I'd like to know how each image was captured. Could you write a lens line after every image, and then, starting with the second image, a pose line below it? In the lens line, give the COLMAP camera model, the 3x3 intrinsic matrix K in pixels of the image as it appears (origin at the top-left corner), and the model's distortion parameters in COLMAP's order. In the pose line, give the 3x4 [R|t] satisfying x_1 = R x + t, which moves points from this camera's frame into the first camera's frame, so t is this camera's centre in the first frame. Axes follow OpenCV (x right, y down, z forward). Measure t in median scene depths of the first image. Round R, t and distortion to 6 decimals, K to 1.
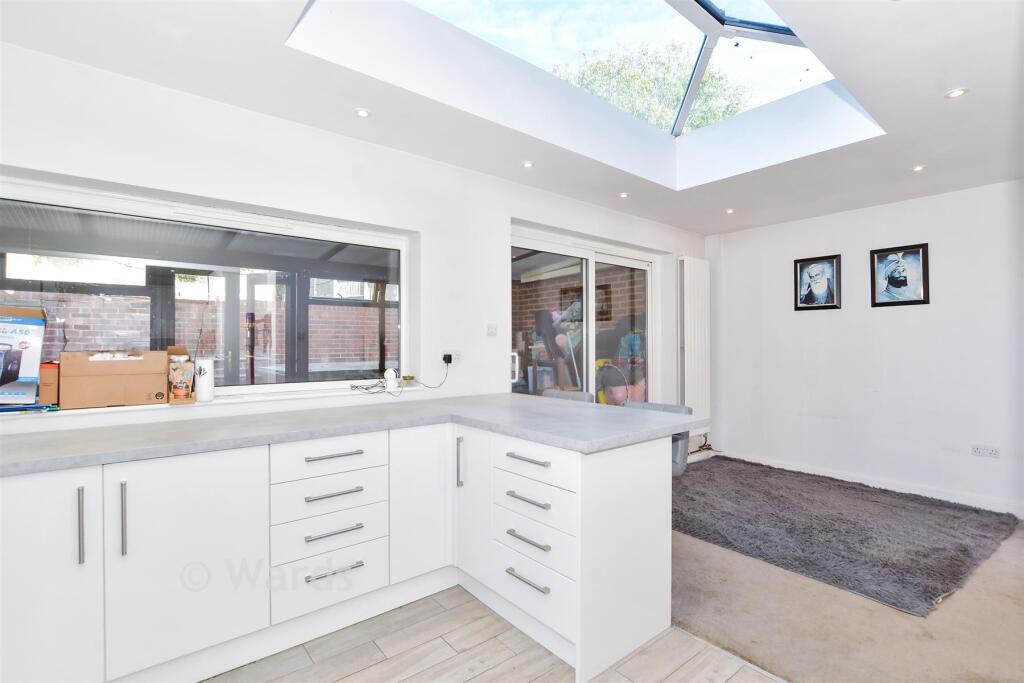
lens RADIAL K [[479.0, 0, 513.7], [0, 479.0, 341.5], [0, 0, 1]] dist [-0.015855, 0.000014]
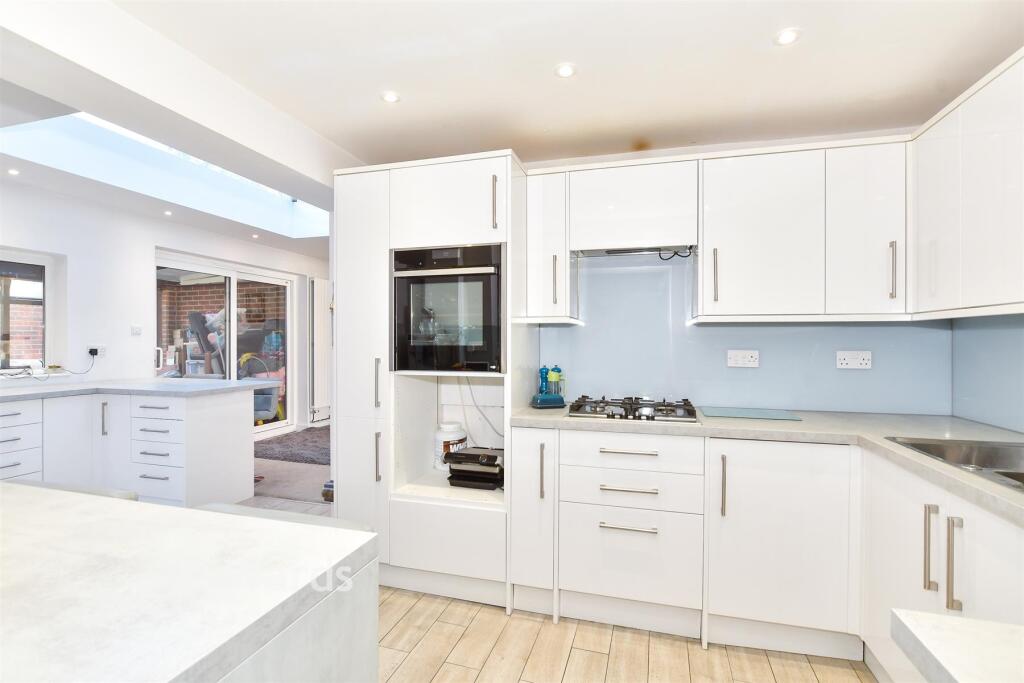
lens RADIAL K [[479.0, 0, 508.5], [0, 479.0, 342.3], [0, 0, 1]] dist [-0.015855, 0.000014]
pose [[0.833762, 0.001461, 0.552123, 0.059527], [-0.004999, 0.999975, 0.004904, -0.001375], [-0.552102, -0.006849, 0.833748, -0.449294]]
